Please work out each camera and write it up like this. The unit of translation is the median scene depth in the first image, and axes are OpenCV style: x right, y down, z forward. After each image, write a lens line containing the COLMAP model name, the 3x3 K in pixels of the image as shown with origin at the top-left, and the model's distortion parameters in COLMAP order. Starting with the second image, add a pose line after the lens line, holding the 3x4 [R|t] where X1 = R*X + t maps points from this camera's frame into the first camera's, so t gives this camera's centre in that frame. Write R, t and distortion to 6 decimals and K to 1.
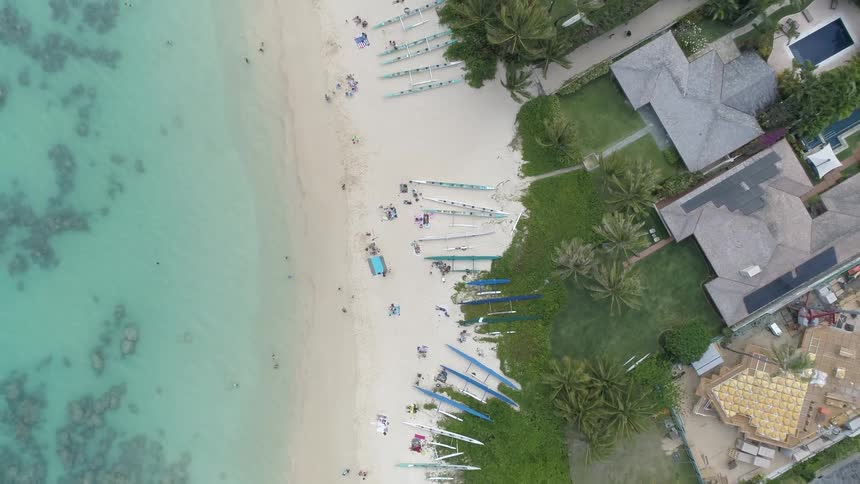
lens RADIAL K [[1463.9, 0, 430.8], [0, 1463.9, 248.6], [0, 0, 1]] dist [-0.237086, 0.000000]
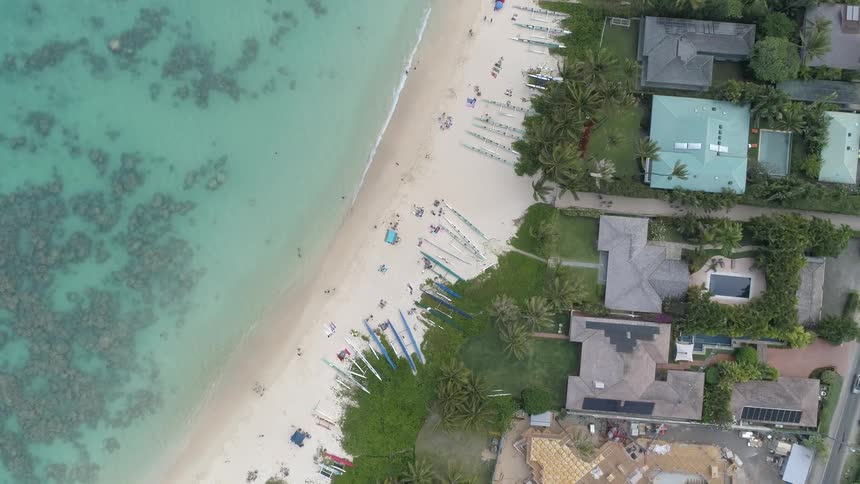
lens RADIAL K [[1463.9, 0, 432.2], [0, 1463.9, 238.1], [0, 0, 1]] dist [-0.237086, 0.000000]
pose [[0.822478, 0.568789, 0.002922, -0.006995], [-0.568752, 0.822467, -0.008276, 0.001329], [-0.007111, 0.005145, 0.999961, -0.453825]]
